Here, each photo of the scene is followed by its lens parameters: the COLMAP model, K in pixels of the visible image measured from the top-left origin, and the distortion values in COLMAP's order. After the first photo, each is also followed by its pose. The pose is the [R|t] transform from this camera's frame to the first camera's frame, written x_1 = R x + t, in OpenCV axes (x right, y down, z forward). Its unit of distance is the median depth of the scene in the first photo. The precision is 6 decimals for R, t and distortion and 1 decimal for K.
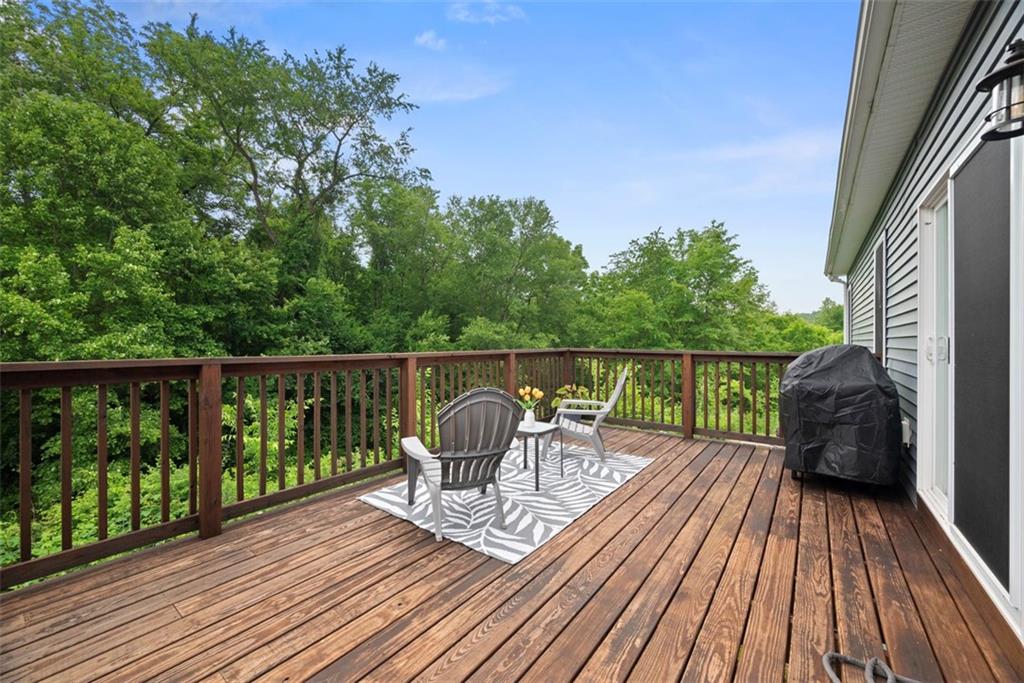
lens RADIAL K [[417.0, 0, 512.0], [0, 417.0, 341.5], [0, 0, 1]] dist [0.017460, 0.000003]
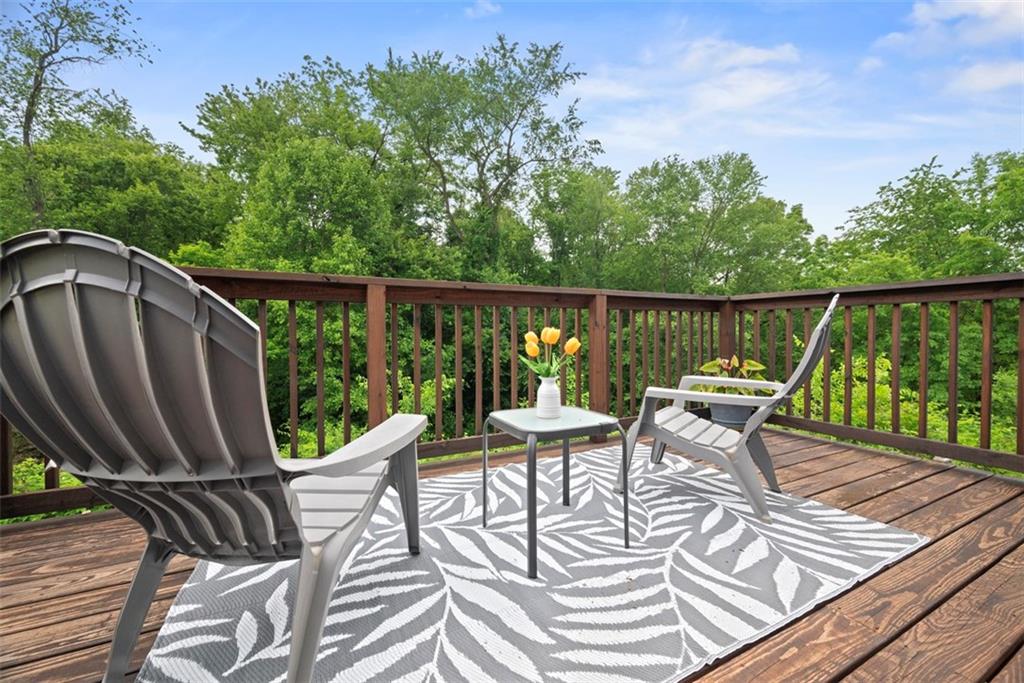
lens RADIAL K [[409.3, 0, 512.0], [0, 409.3, 341.5], [0, 0, 1]] dist [-0.000152, -0.000191]
pose [[0.894764, 0.001130, -0.446538, 0.034288], [0.004623, 0.999920, 0.011794, 0.020350], [0.446515, -0.012618, 0.894687, 0.102384]]
